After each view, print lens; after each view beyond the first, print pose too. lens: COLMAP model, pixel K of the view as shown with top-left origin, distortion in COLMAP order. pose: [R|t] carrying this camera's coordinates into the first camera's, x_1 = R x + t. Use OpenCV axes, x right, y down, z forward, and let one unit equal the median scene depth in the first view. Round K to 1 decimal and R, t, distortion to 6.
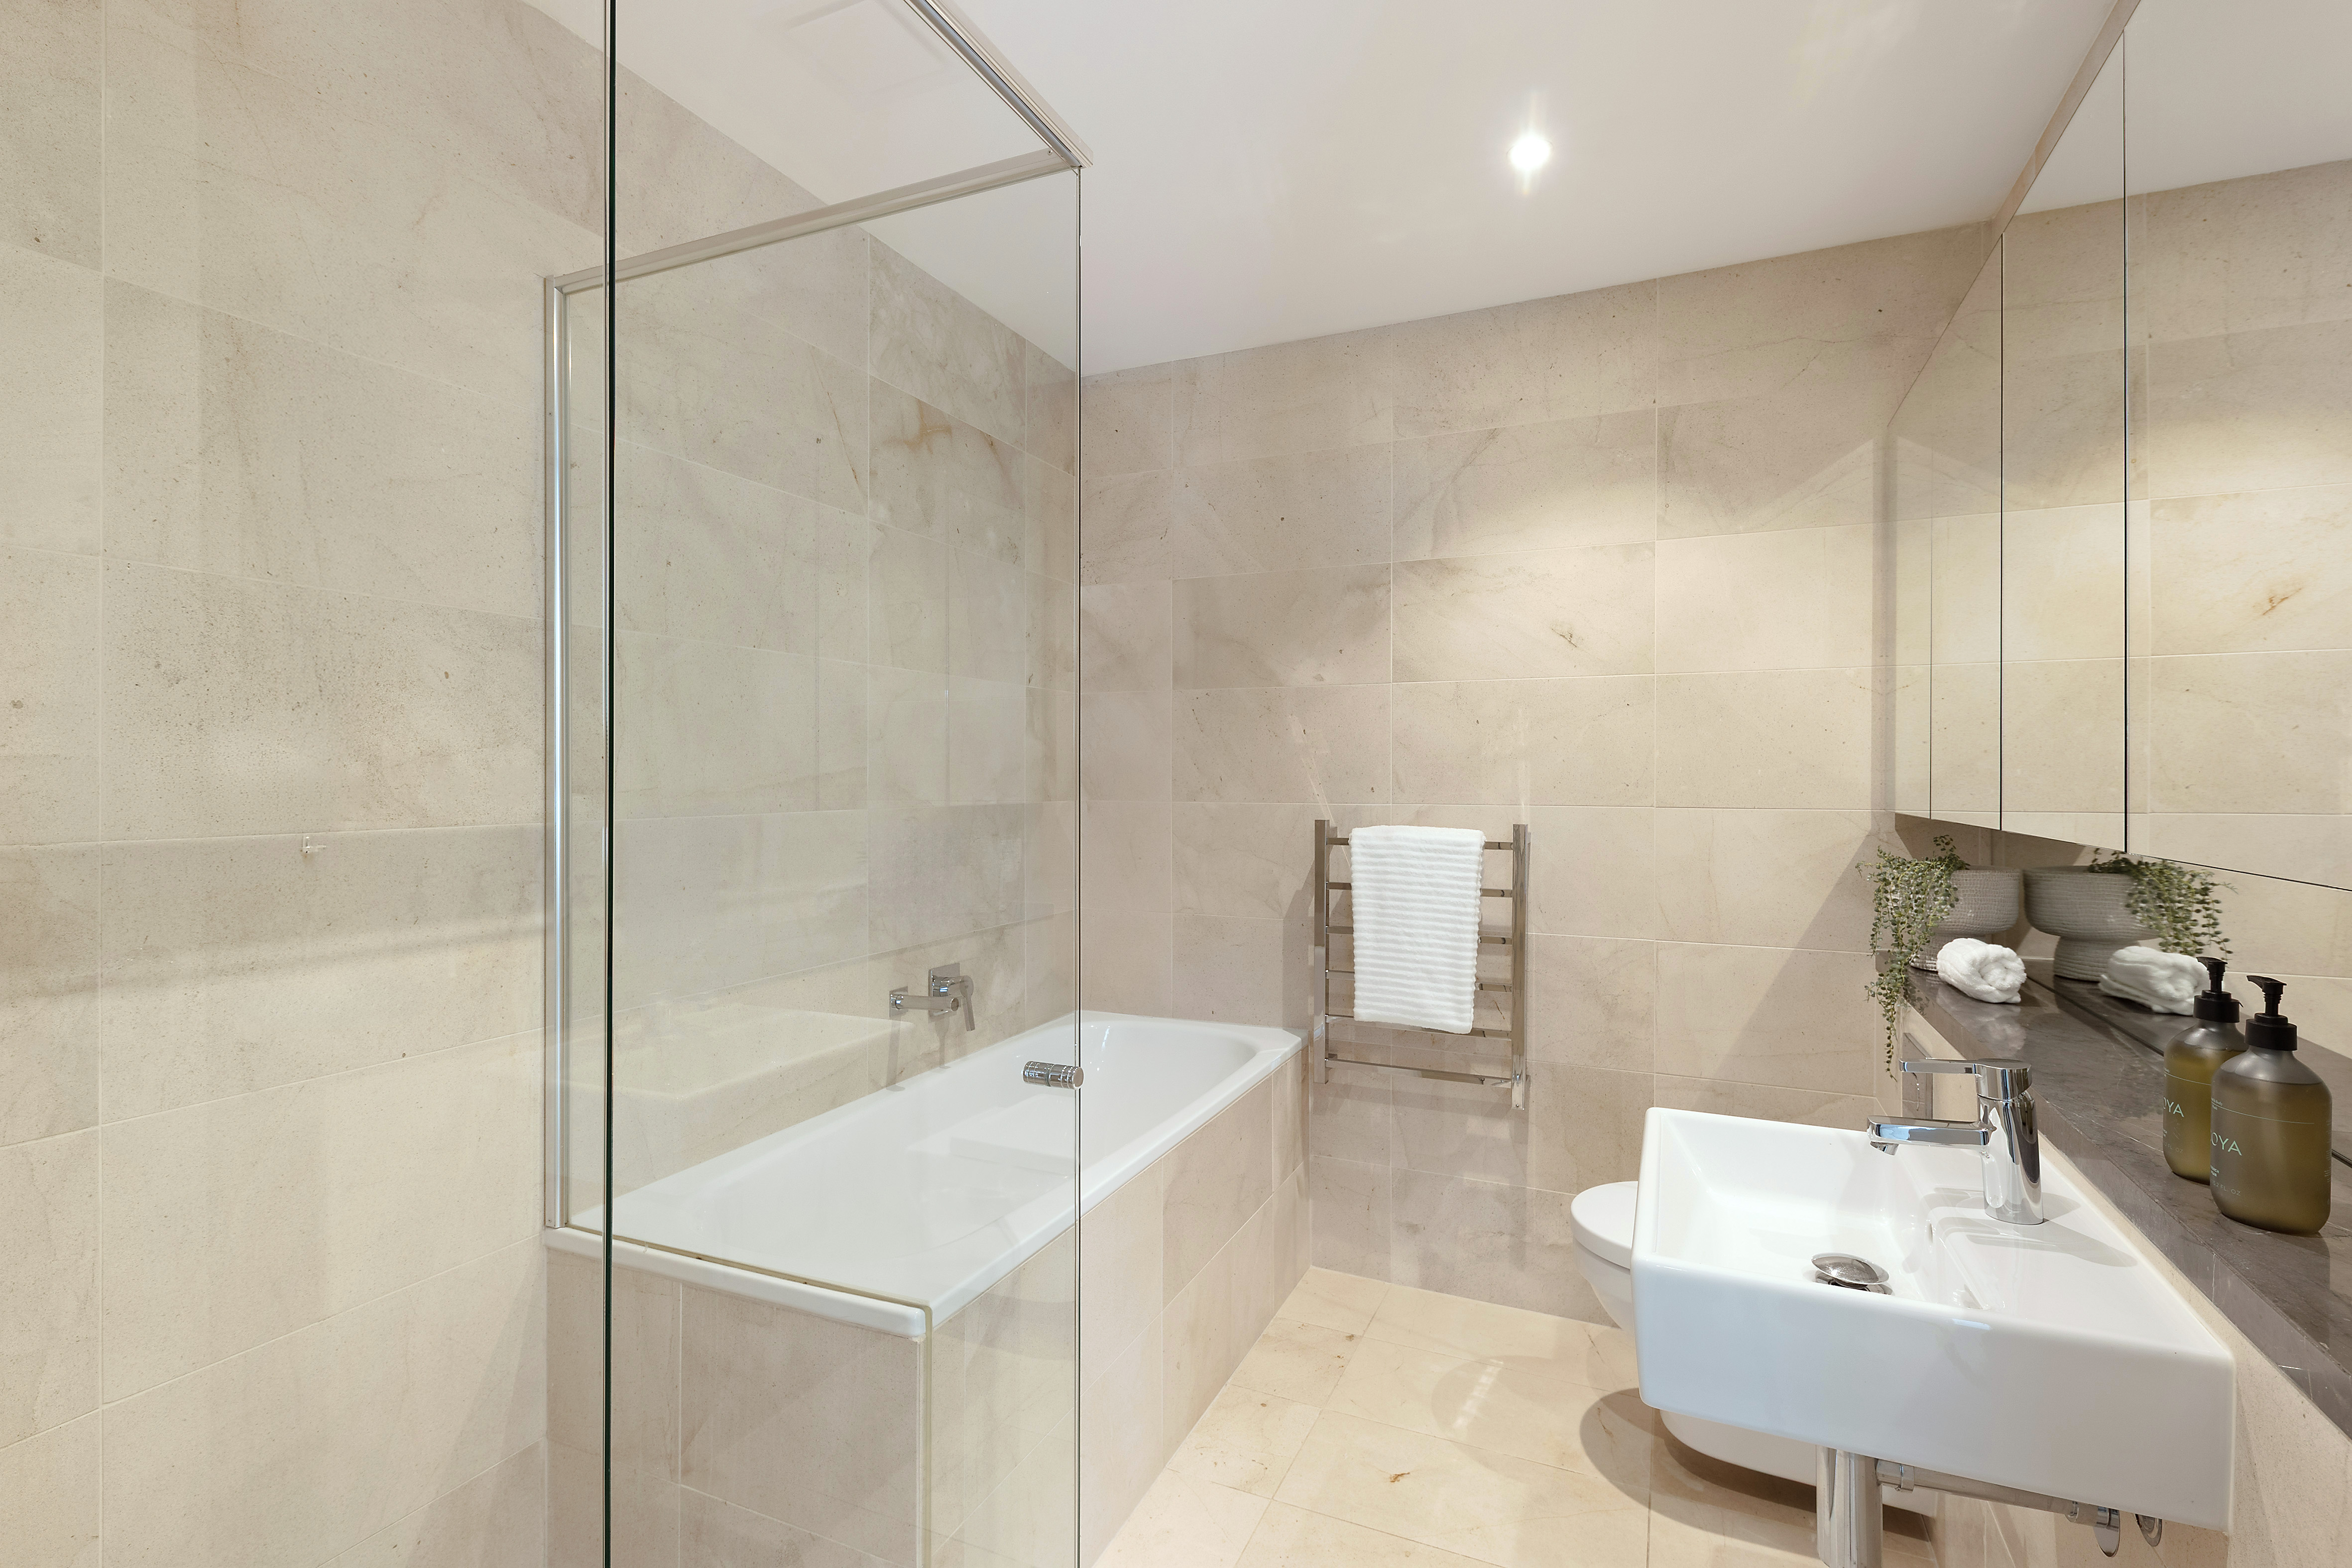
lens RADIAL K [[1118.5, 0, 1180.9], [0, 1118.5, 781.9], [0, 0, 1]] dist [0.014029, 0.000115]
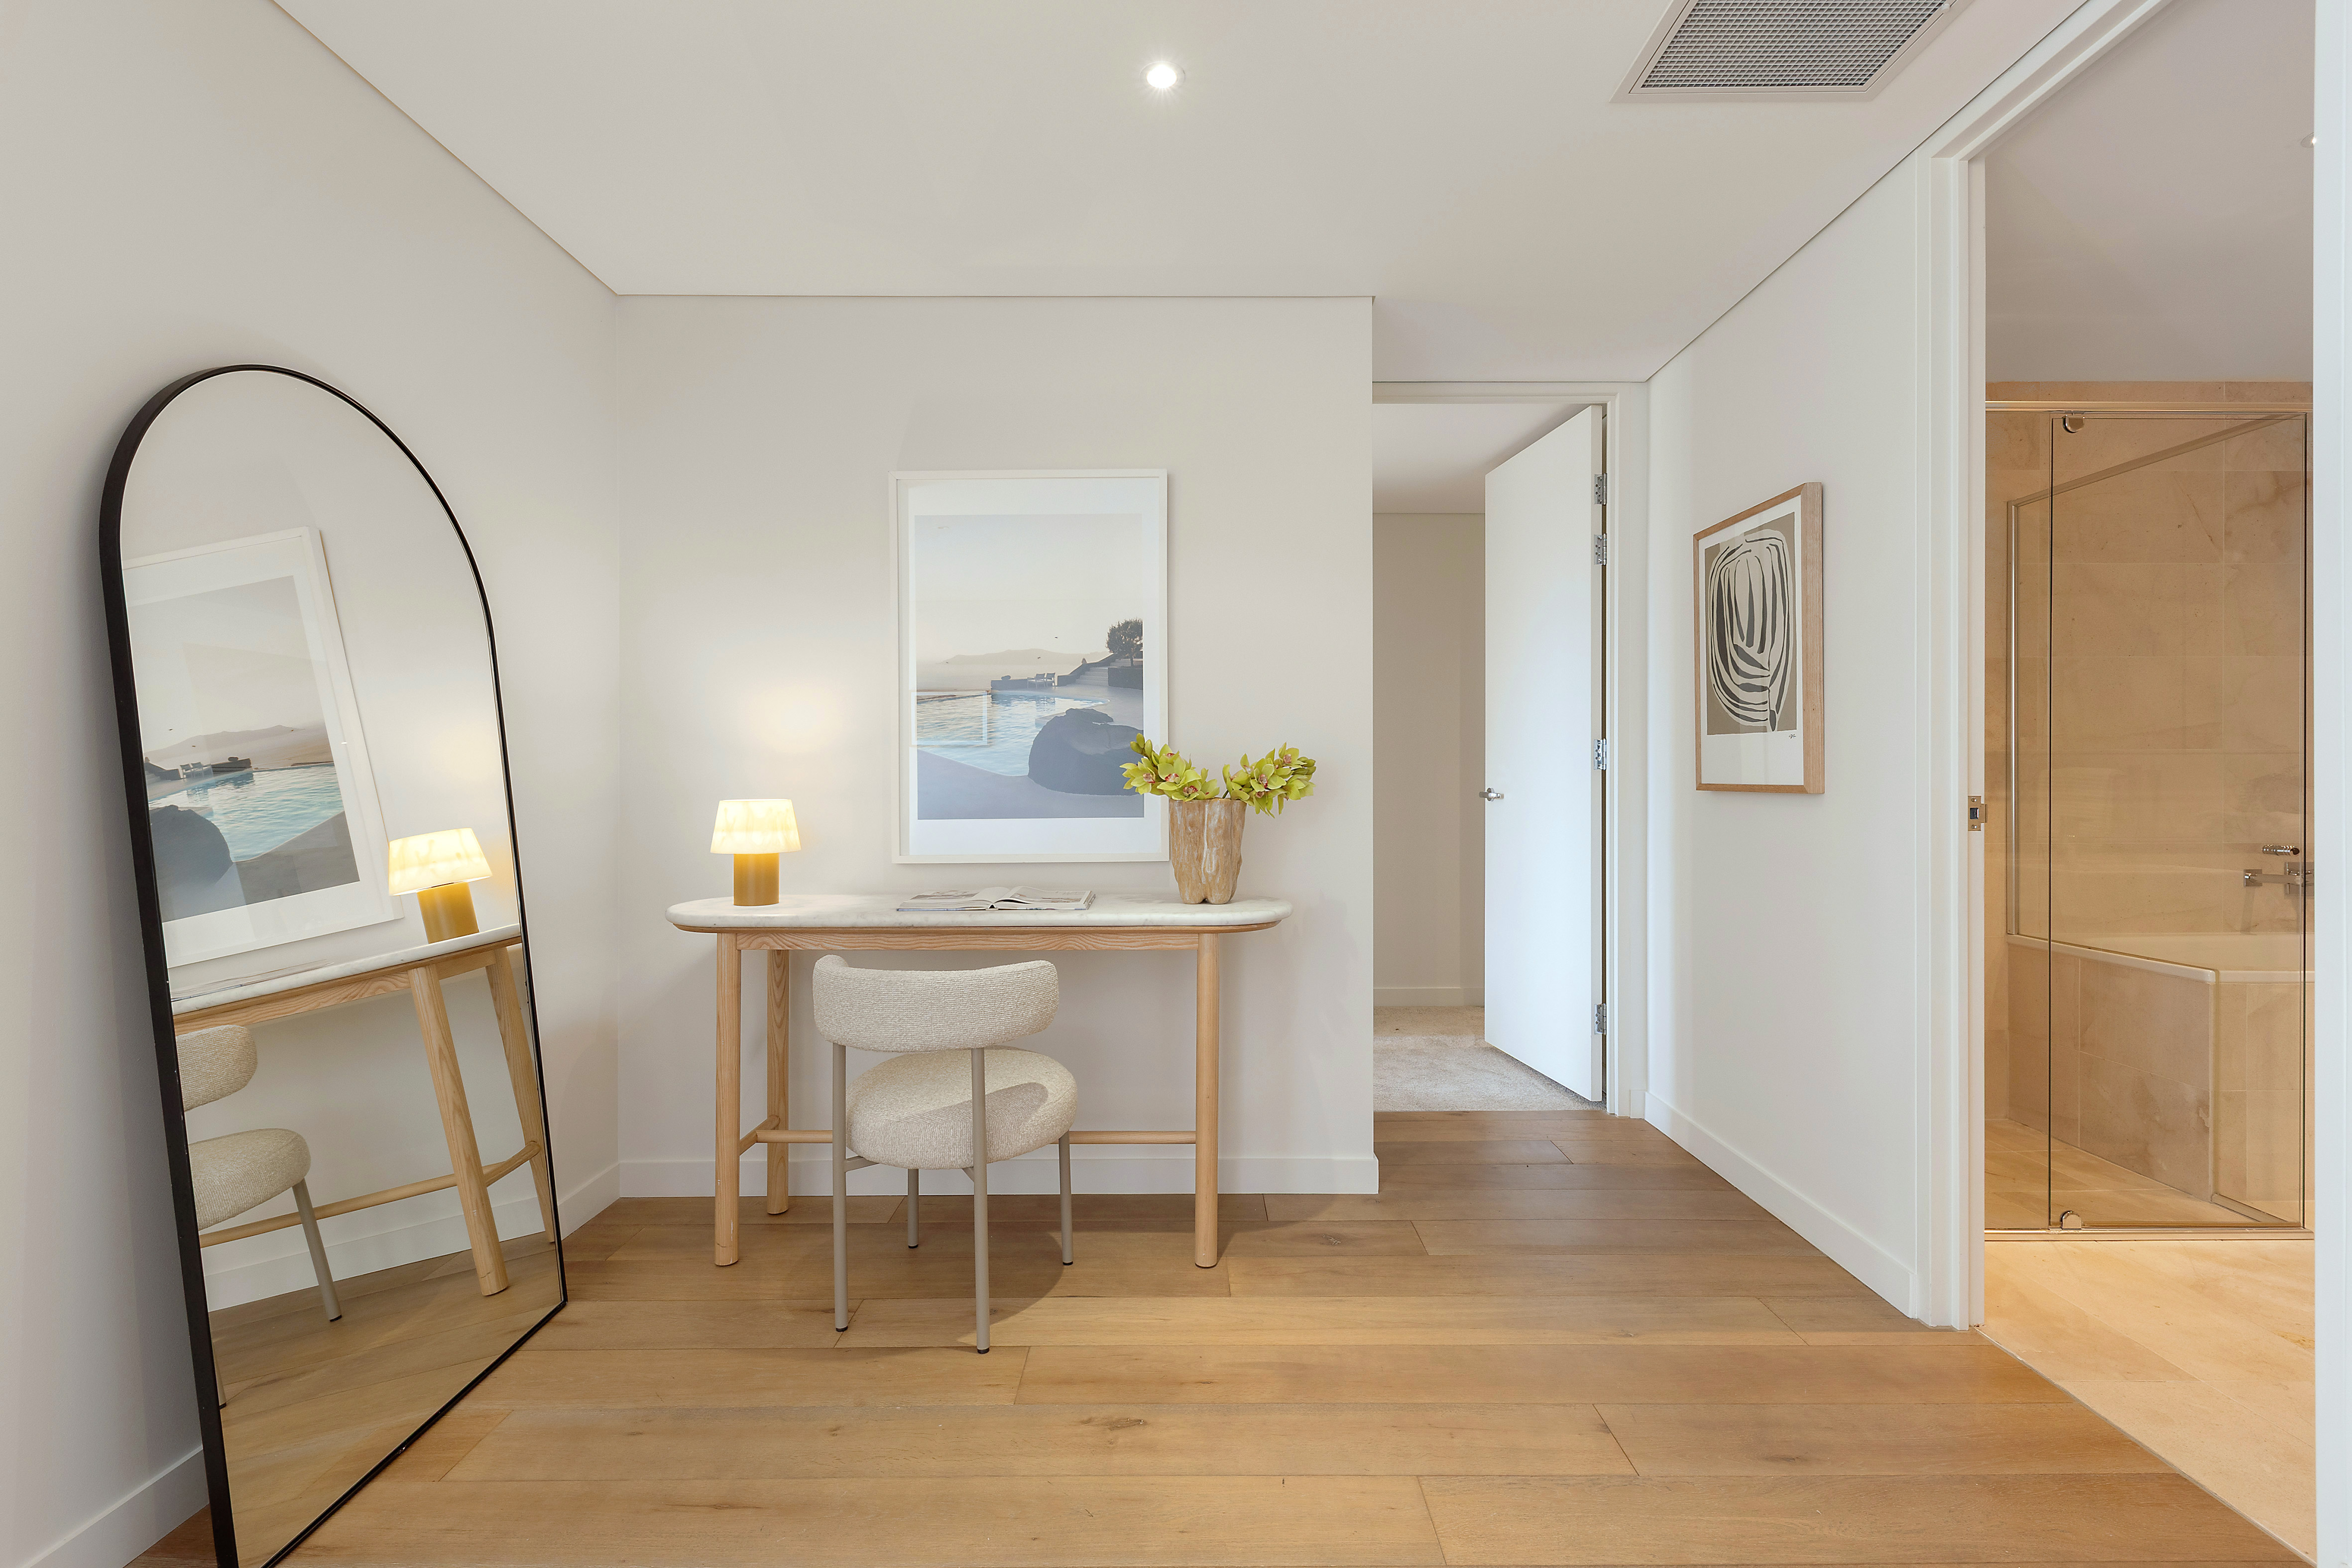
lens RADIAL K [[1061.1, 0, 1180.6], [0, 1061.1, 768.9], [0, 0, 1]] dist [-0.002169, -0.000245]
pose [[0.429897, 0.005147, -0.902863, 0.606966], [0.003108, 0.999969, 0.007181, 0.052902], [0.902873, -0.005894, 0.429867, -1.341309]]
